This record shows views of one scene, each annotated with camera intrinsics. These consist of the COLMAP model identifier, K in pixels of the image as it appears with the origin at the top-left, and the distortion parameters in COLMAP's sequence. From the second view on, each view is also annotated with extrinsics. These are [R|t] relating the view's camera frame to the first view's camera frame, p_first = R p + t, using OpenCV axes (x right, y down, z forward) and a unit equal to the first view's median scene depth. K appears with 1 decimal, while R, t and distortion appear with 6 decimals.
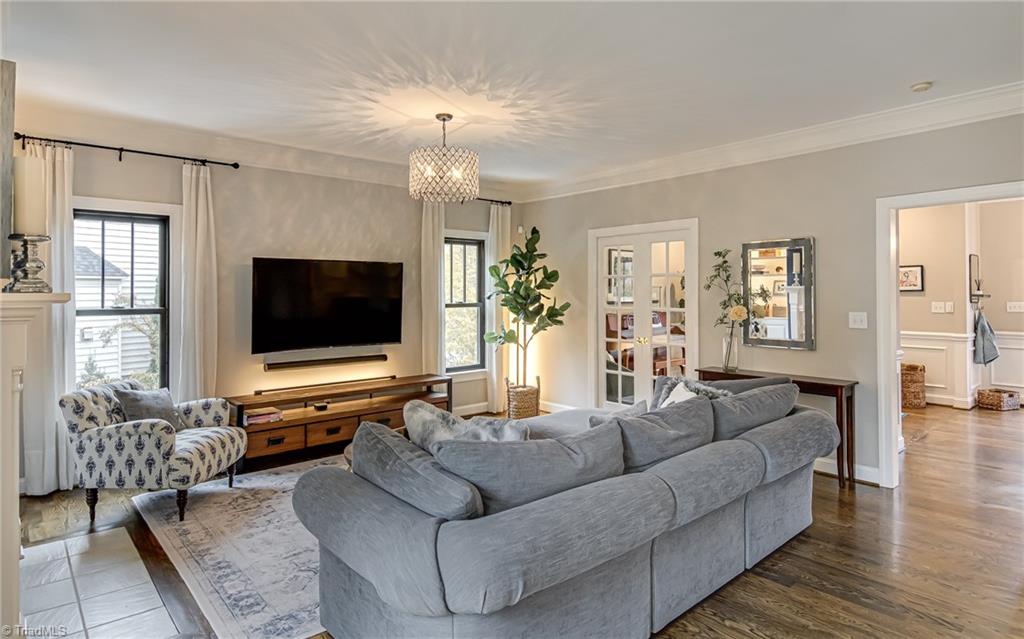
lens RADIAL K [[593.9, 0, 514.7], [0, 593.9, 286.0], [0, 0, 1]] dist [0.000854, -0.000655]
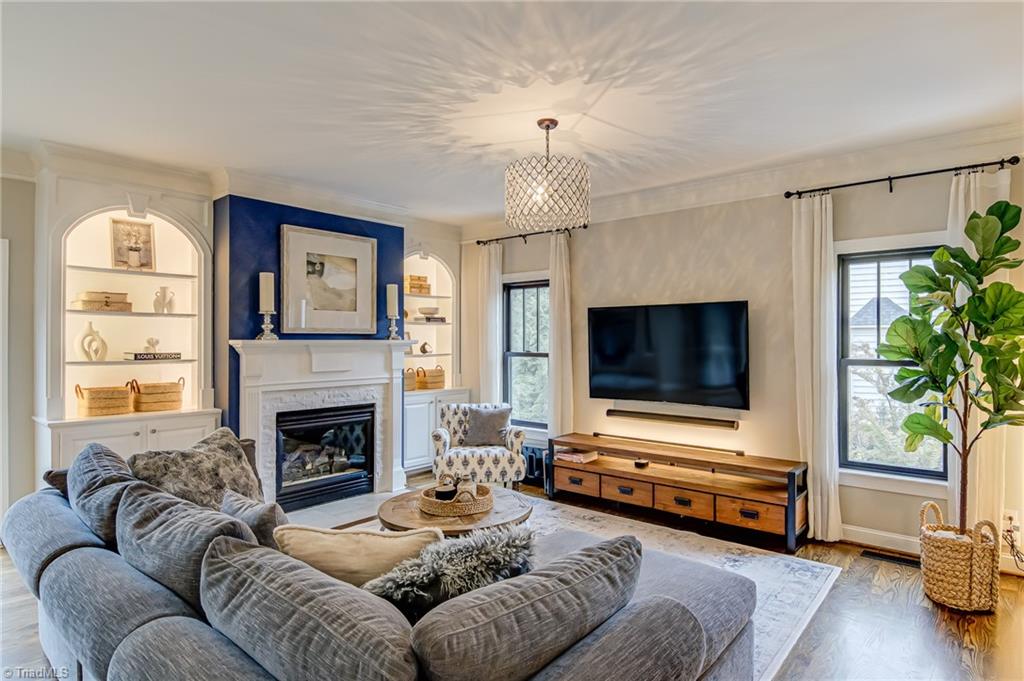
lens RADIAL K [[545.9, 0, 503.8], [0, 545.9, 338.3], [0, 0, 1]] dist [-0.002128, -0.014278]
pose [[0.132451, -0.002508, -0.991186, 0.518827], [0.008229, 0.999965, -0.001430, 0.006979], [0.991155, -0.007967, 0.132467, 0.715265]]
